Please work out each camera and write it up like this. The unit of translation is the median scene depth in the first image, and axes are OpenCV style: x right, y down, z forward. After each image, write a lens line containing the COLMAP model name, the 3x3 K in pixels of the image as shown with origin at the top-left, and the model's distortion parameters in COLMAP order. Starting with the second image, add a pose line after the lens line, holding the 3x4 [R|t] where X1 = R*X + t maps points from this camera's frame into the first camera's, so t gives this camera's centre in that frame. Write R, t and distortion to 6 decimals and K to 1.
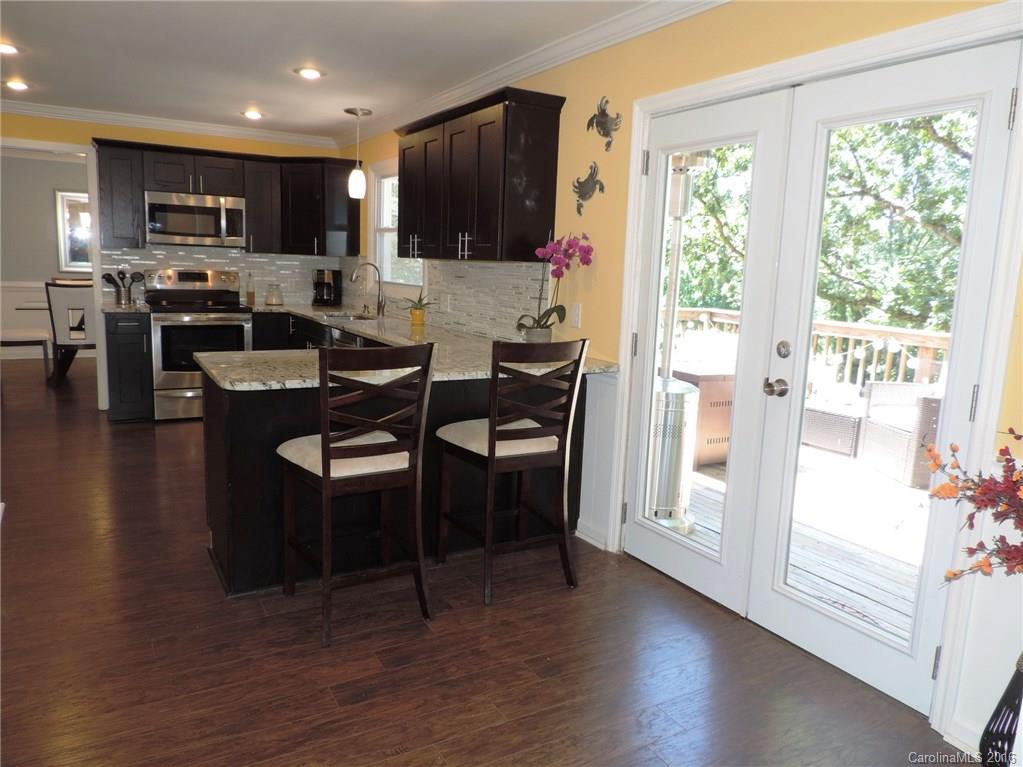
lens RADIAL K [[727.5, 0, 513.3], [0, 727.5, 383.5], [0, 0, 1]] dist [-0.017607, 0.000369]
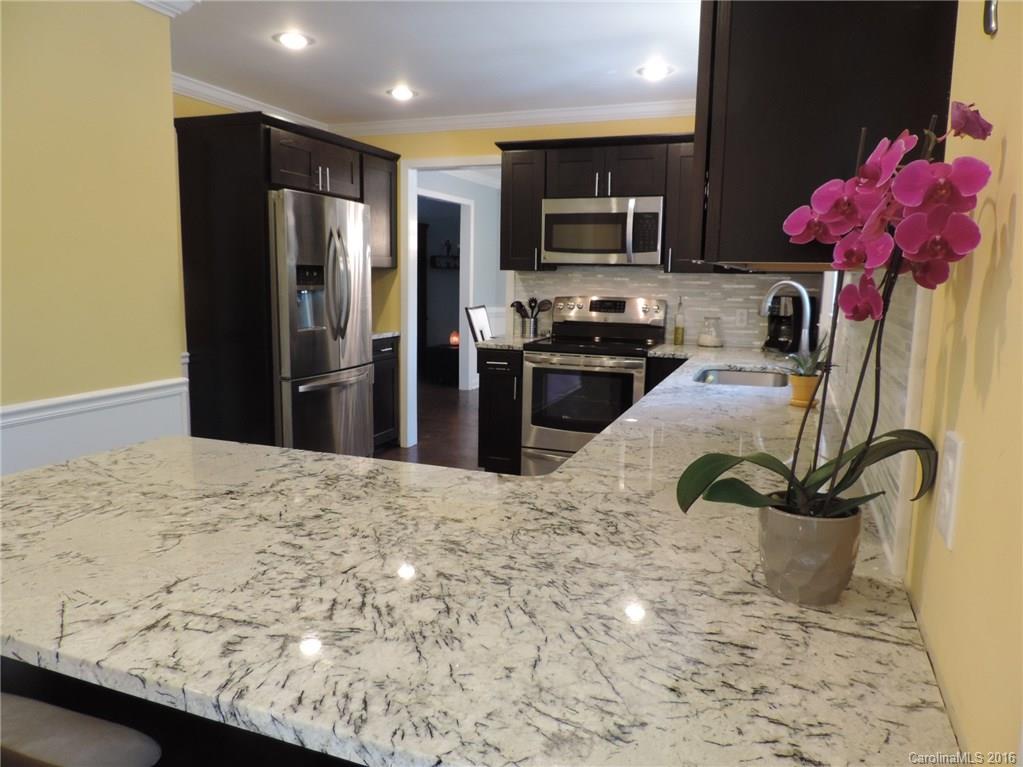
lens RADIAL K [[727.5, 0, 510.1], [0, 727.5, 383.9], [0, 0, 1]] dist [-0.017607, 0.000369]
pose [[0.634718, 0.087159, -0.767813, 0.100772], [-0.115705, 0.993137, 0.017088, -0.068162], [0.764032, 0.077994, 0.640447, 0.446405]]
